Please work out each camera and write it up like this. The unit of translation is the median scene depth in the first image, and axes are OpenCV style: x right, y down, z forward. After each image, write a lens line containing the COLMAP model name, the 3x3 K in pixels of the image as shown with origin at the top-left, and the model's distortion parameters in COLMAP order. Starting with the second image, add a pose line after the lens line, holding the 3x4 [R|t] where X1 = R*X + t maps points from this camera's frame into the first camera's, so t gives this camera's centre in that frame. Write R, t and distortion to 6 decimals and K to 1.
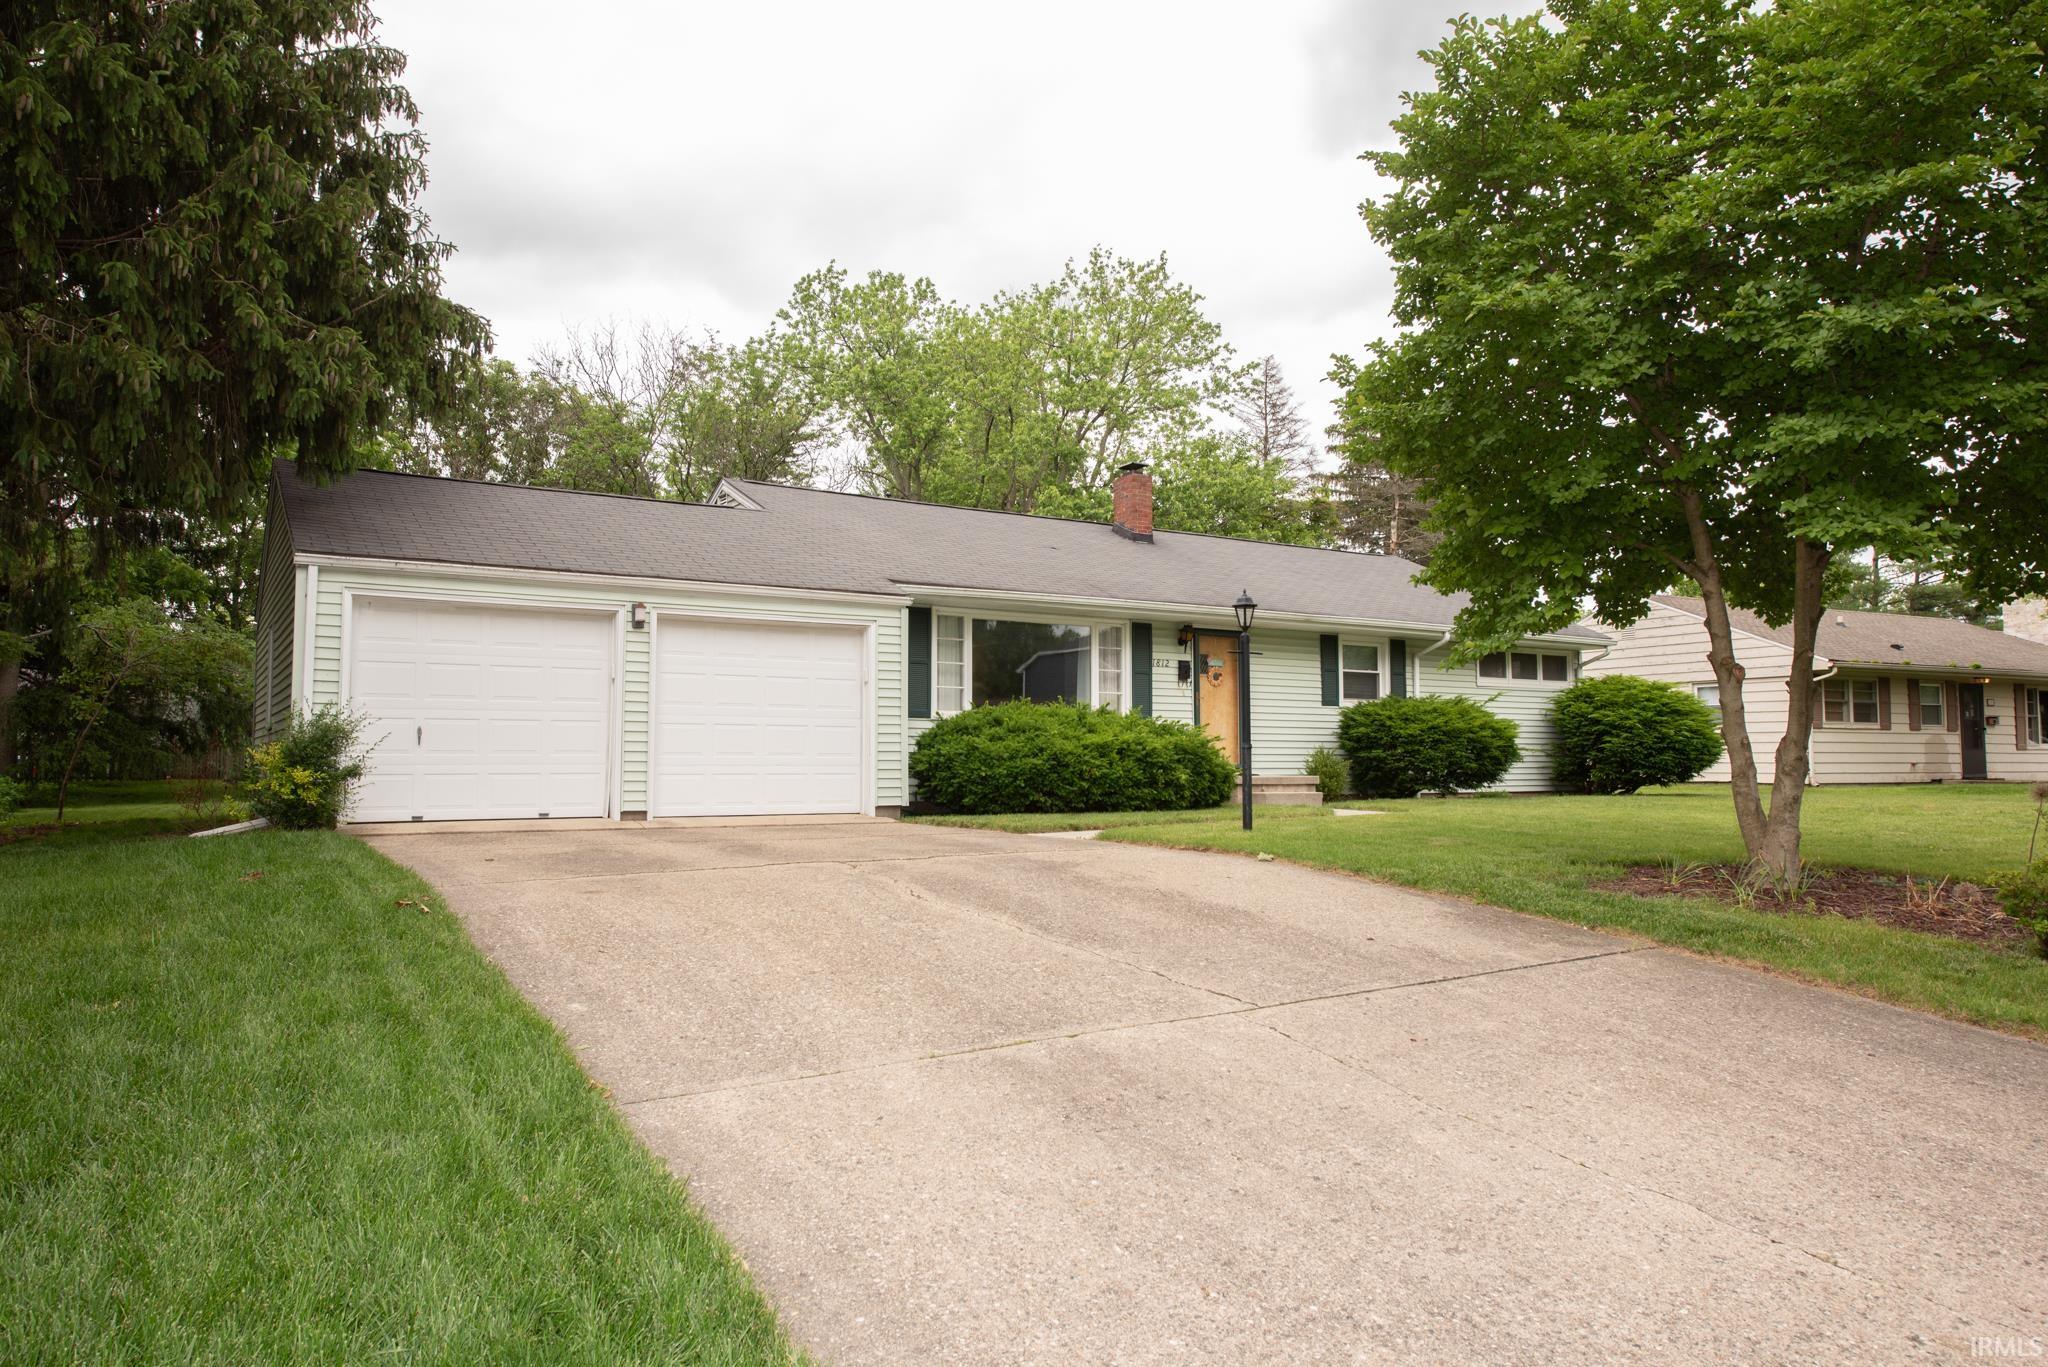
lens RADIAL K [[1343.7, 0, 1024.0], [0, 1343.7, 683.5], [0, 0, 1]] dist [-0.001589, -0.001124]
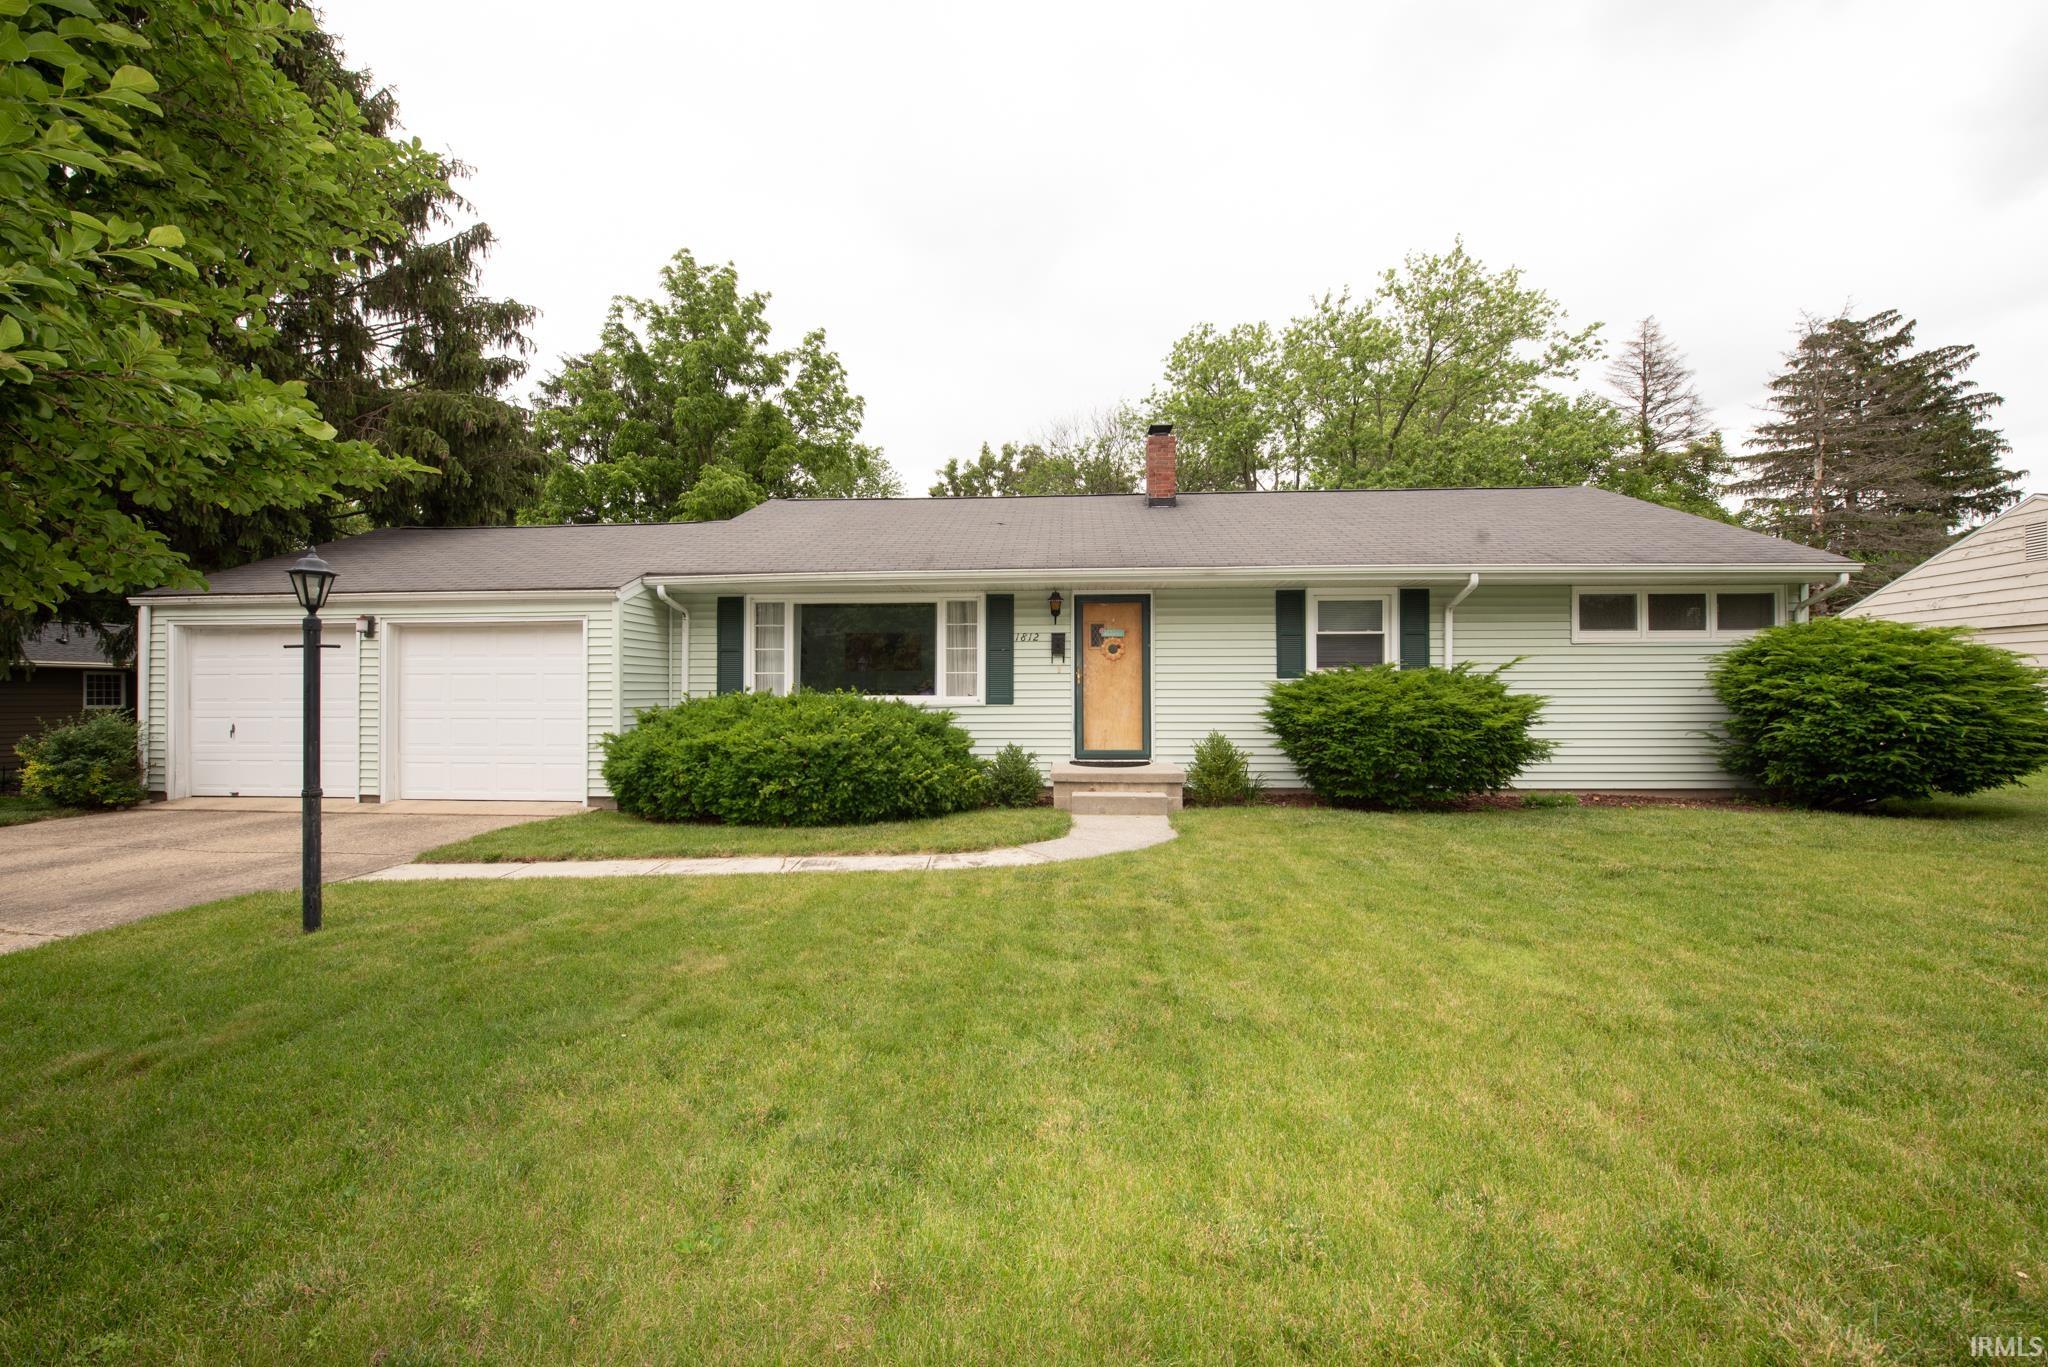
lens RADIAL K [[812.6, 0, 1016.0], [0, 812.6, 689.2], [0, 0, 1]] dist [-0.020296, -0.000404]
pose [[0.809691, -0.004619, -0.586839, 0.406073], [0.037082, 0.998373, 0.043306, -0.004243], [0.585684, -0.056826, 0.808545, 0.545390]]
